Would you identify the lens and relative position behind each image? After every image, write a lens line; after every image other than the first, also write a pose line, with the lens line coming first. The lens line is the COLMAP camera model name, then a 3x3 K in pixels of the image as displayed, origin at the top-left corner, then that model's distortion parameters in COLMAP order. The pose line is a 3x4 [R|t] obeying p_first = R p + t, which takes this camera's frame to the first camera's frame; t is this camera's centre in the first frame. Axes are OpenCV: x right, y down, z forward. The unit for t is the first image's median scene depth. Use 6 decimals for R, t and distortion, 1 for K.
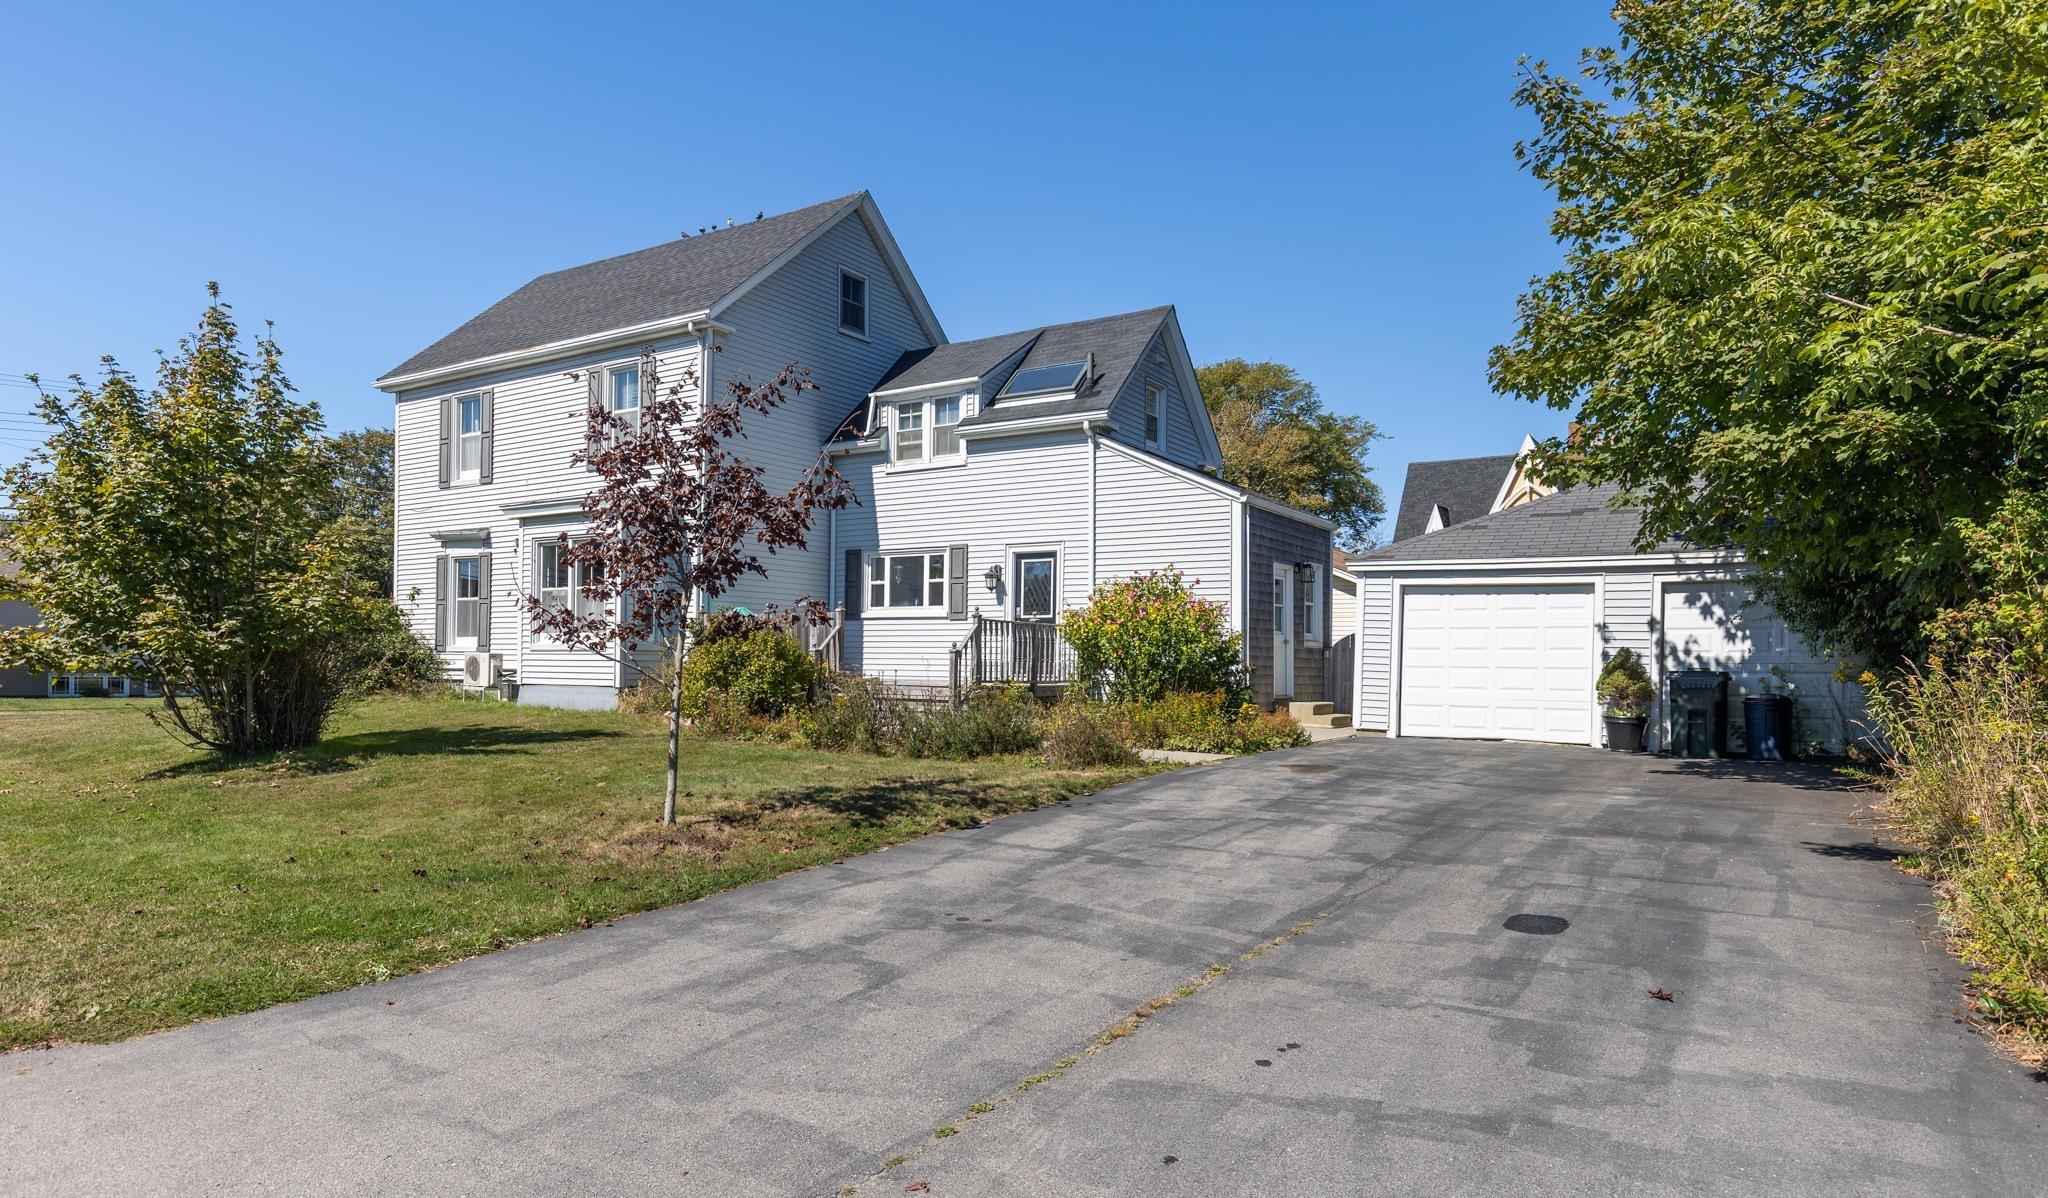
lens RADIAL K [[1196.0, 0, 1024.0], [0, 1196.0, 592.6], [0, 0, 1]] dist [0.006682, 0.000664]
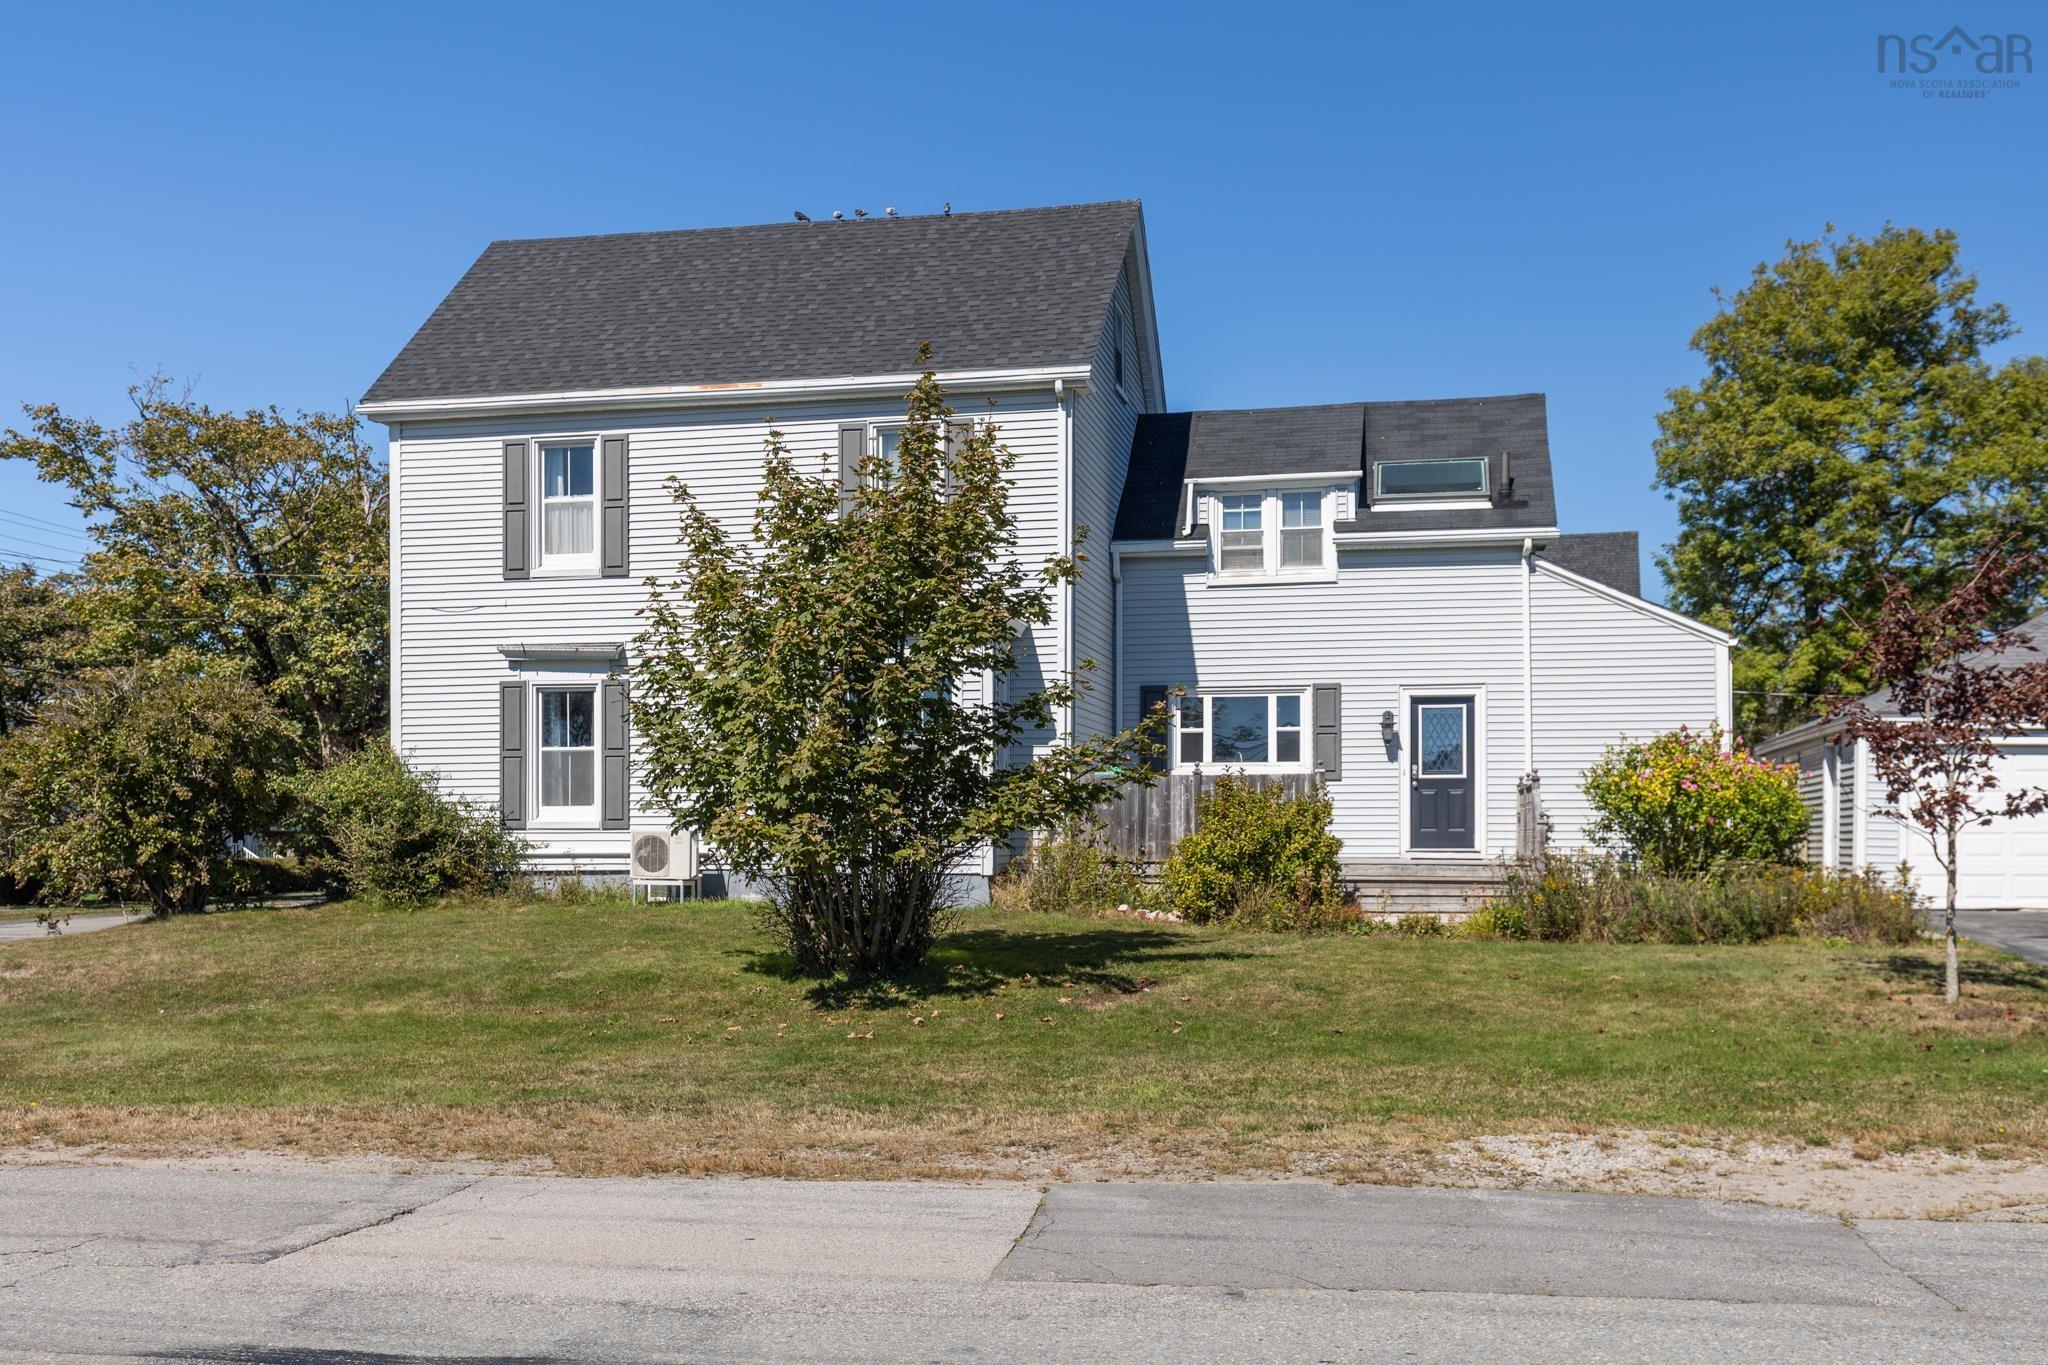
lens RADIAL K [[1975.8, 0, 1023.9], [0, 1975.8, 696.3], [0, 0, 1]] dist [-0.020173, 0.000000]
pose [[0.925843, 0.012508, 0.377700, -0.696065], [-0.009533, 0.999907, -0.009745, -0.016813], [-0.377787, 0.005421, 0.925877, -0.109215]]
